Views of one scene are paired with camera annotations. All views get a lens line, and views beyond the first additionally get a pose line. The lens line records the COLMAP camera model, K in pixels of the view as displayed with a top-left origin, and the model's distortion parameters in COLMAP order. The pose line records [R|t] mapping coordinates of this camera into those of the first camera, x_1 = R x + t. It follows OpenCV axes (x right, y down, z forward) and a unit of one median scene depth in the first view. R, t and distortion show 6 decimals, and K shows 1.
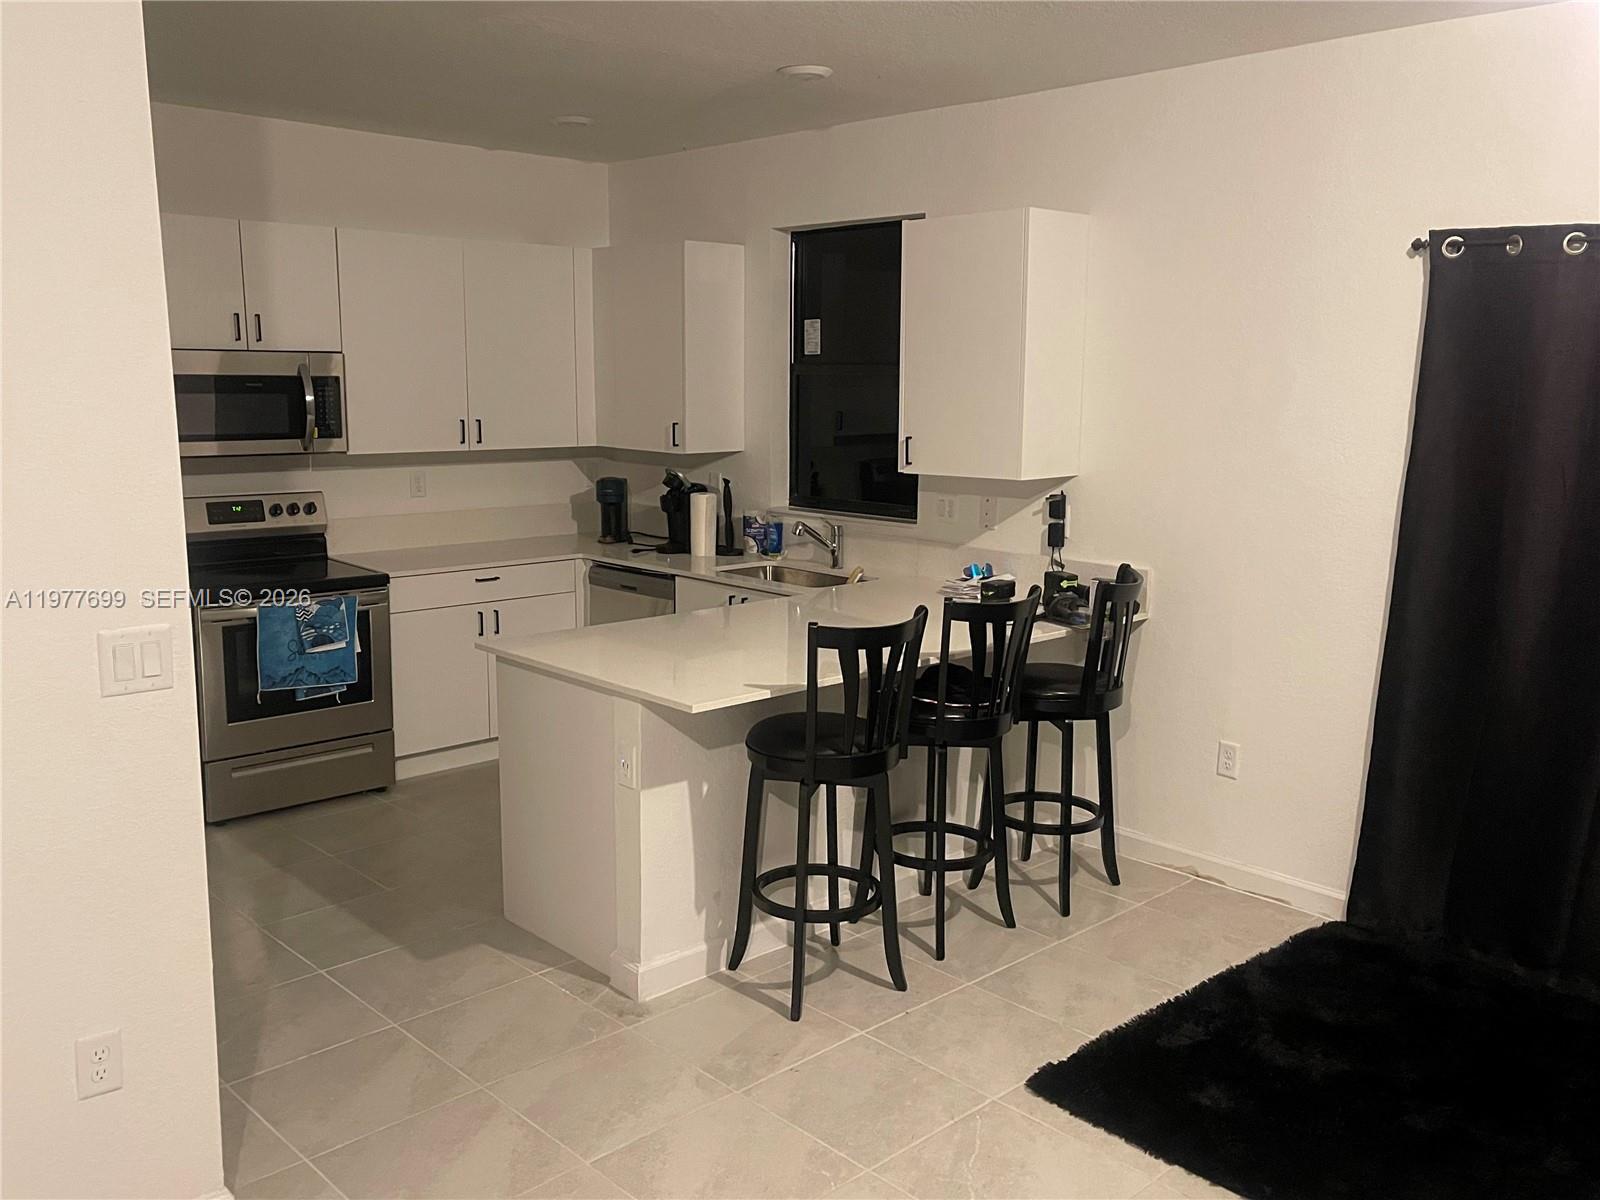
lens RADIAL K [[1341.2, 0, 805.6], [0, 1341.2, 604.1], [0, 0, 1]] dist [0.039989, -0.034105]
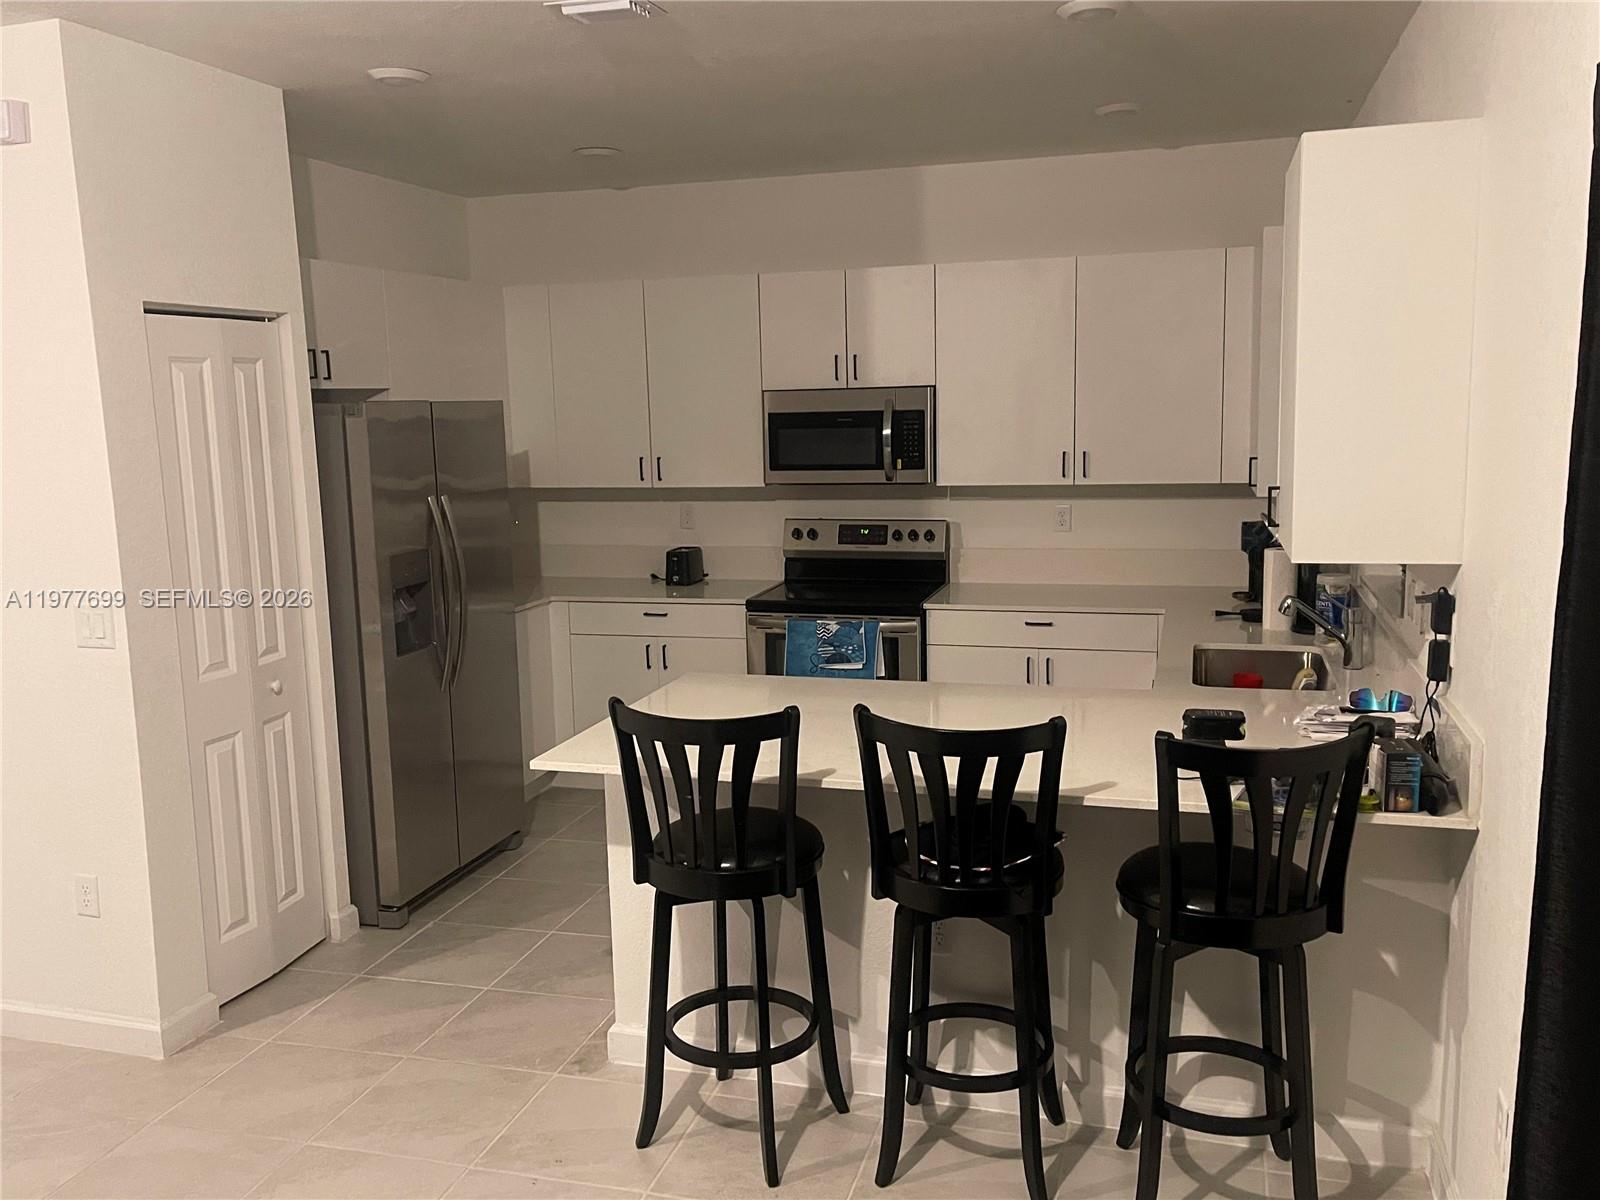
lens RADIAL K [[1341.2, 0, 804.0], [0, 1341.2, 605.4], [0, 0, 1]] dist [0.039989, -0.034105]
pose [[0.502805, 0.110392, -0.857322, 0.532647], [-0.118760, 0.991229, 0.057984, -0.073252], [0.856203, 0.072661, 0.511505, 0.431215]]
